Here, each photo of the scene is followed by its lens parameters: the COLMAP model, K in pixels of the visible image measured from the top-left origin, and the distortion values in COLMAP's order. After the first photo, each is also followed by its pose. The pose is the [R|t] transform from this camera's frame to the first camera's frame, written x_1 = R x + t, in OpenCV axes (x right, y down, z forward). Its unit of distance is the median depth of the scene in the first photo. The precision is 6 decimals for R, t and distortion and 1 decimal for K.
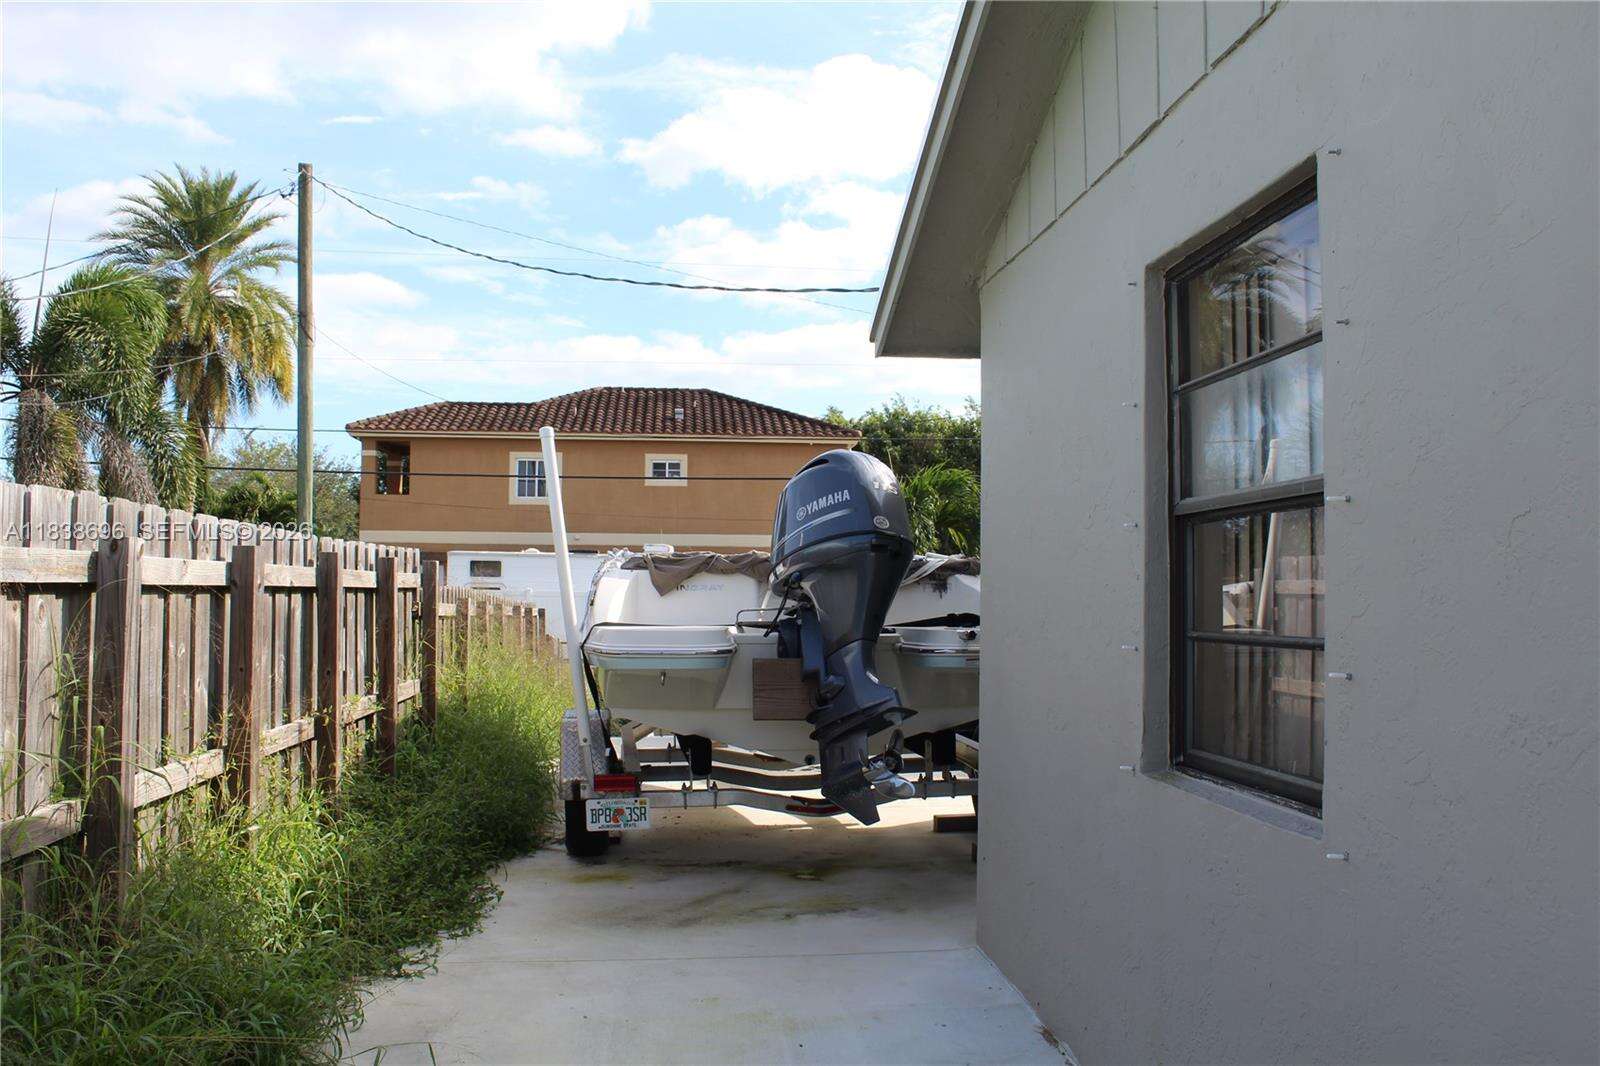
lens RADIAL K [[1343.9, 0, 795.5], [0, 1343.9, 532.4], [0, 0, 1]] dist [-0.168875, 0.158710]
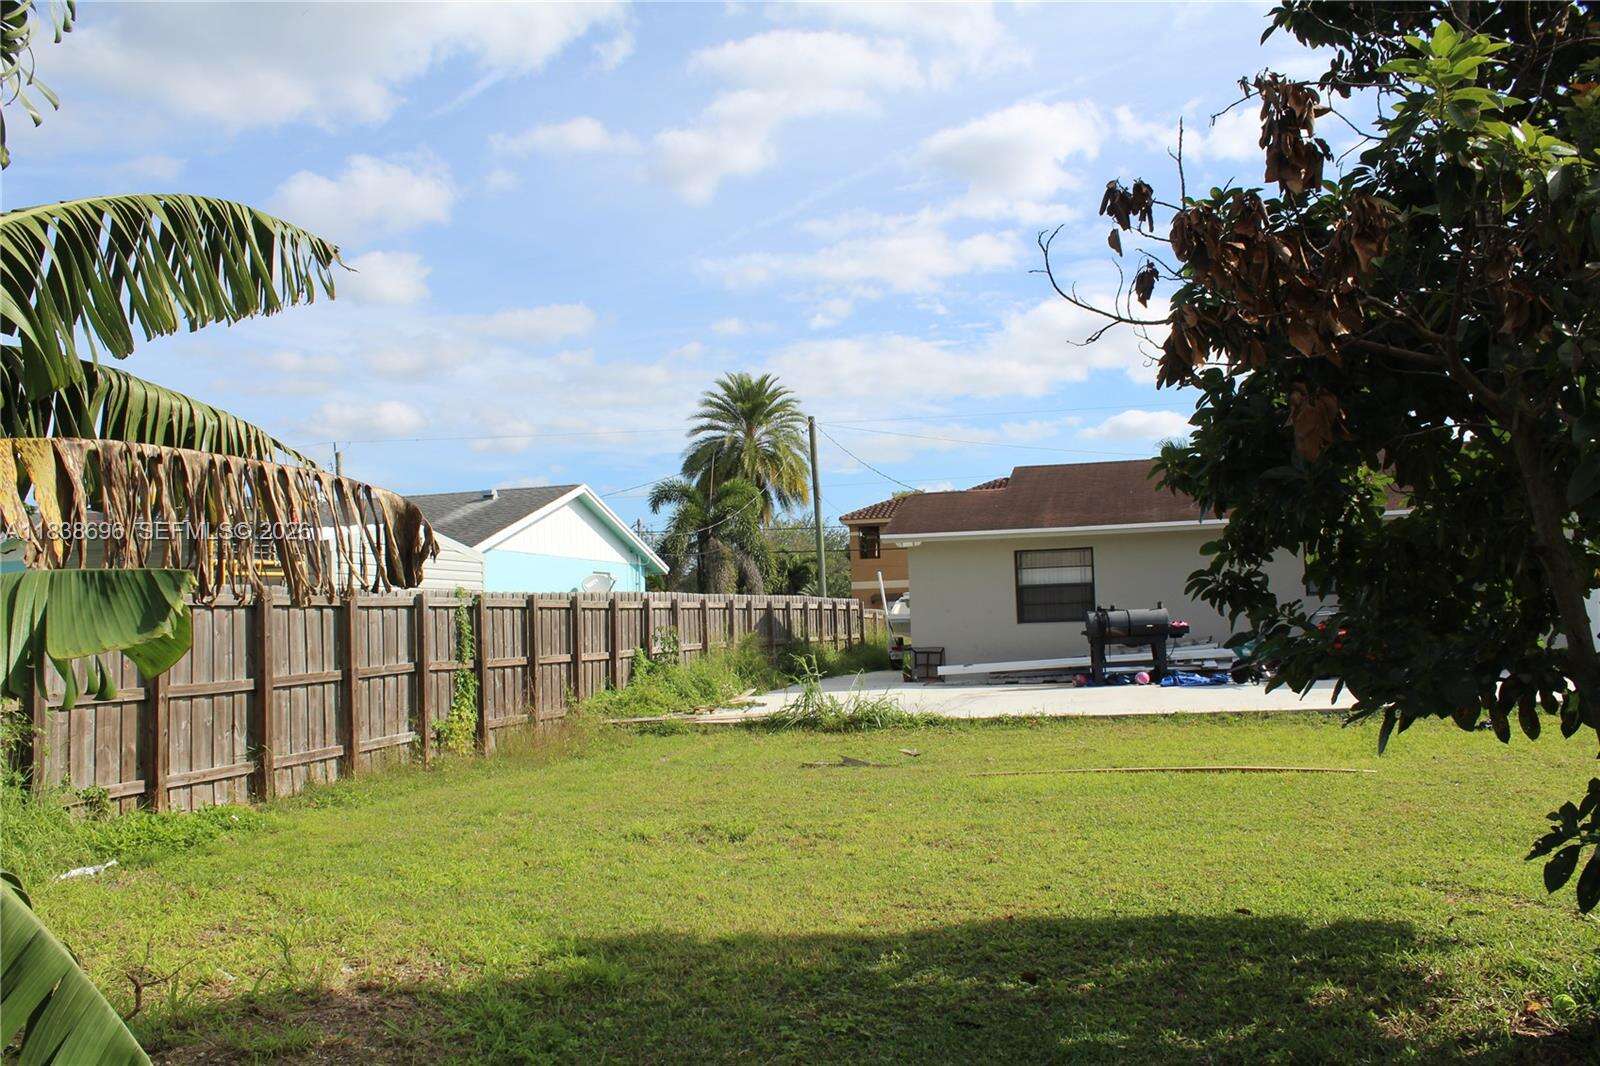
lens RADIAL K [[1343.9, 0, 795.5], [0, 1343.9, 532.4], [0, 0, 1]] dist [-0.168875, 0.158710]
pose [[0.932984, -0.052191, -0.356114, 0.211680], [0.043737, 0.998538, -0.031757, -0.014737], [0.357251, 0.014053, 0.933903, -0.604917]]
